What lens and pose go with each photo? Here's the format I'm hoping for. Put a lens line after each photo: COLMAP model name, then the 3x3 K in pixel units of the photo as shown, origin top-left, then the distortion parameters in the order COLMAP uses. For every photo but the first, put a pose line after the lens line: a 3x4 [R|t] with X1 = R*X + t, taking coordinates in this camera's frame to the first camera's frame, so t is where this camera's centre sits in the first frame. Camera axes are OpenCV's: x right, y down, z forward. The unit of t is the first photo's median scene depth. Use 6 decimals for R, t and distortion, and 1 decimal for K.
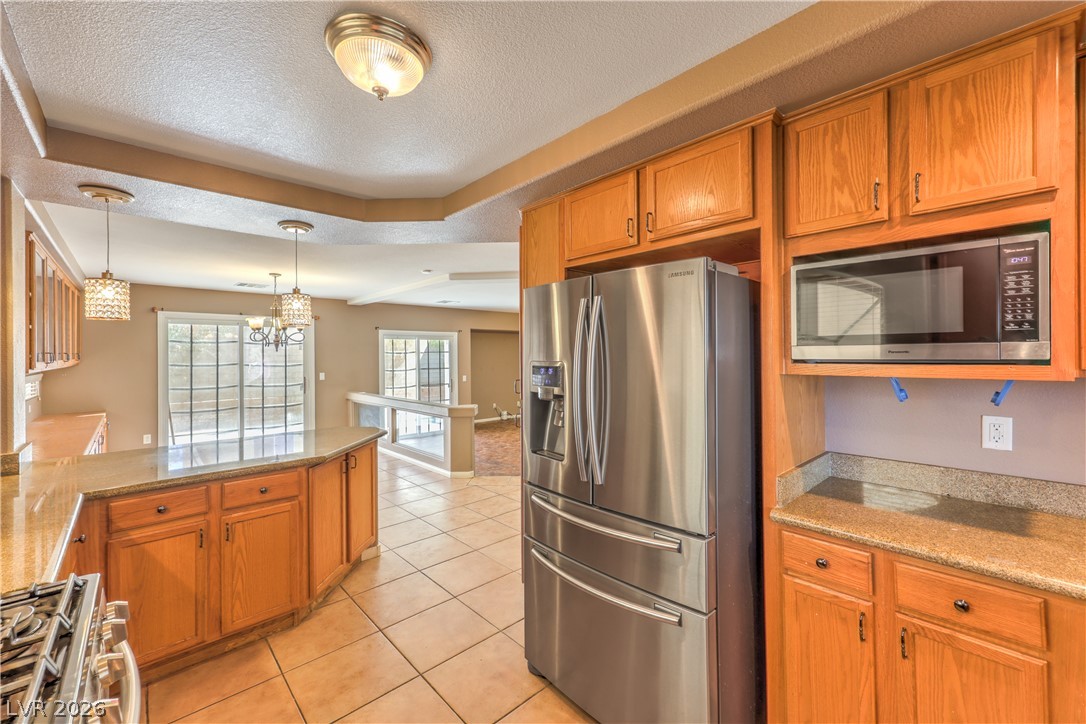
lens RADIAL K [[446.2, 0, 540.4], [0, 446.2, 355.5], [0, 0, 1]] dist [0.007957, -0.000956]
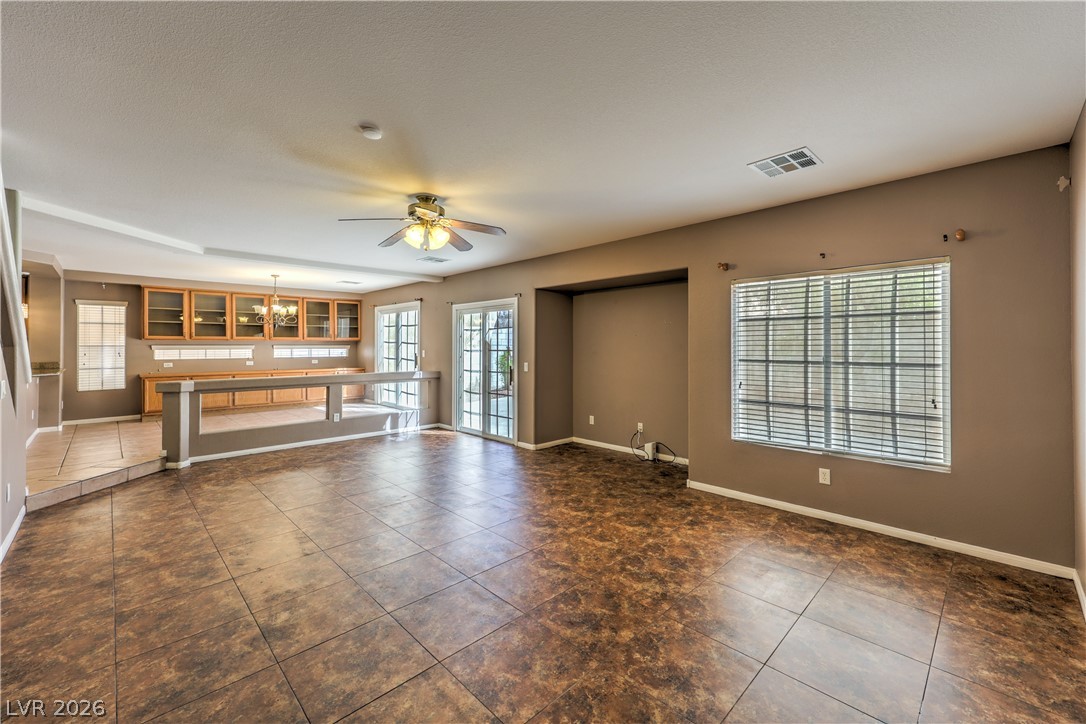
lens RADIAL K [[446.2, 0, 551.9], [0, 446.2, 346.3], [0, 0, 1]] dist [0.007957, -0.000956]
pose [[0.045248, 0.015778, -0.998851, 2.010542], [0.000538, 0.999875, 0.015819, 0.046958], [0.998976, -0.001253, 0.045234, 4.232942]]
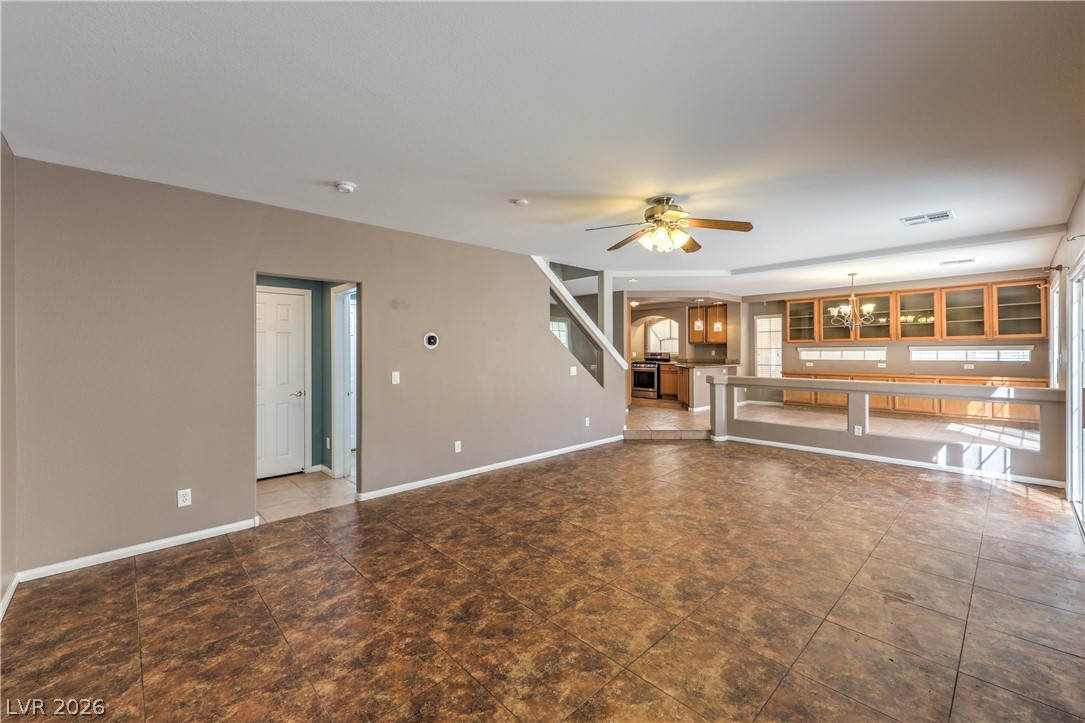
lens RADIAL K [[445.8, 0, 553.6], [0, 445.8, 351.8], [0, 0, 1]] dist [0.007957, -0.000956]
pose [[-0.999304, 0.024139, -0.028428, 0.808701], [0.024039, 0.999704, 0.003839, 0.061118], [0.028512, 0.003153, -0.999588, 5.439737]]
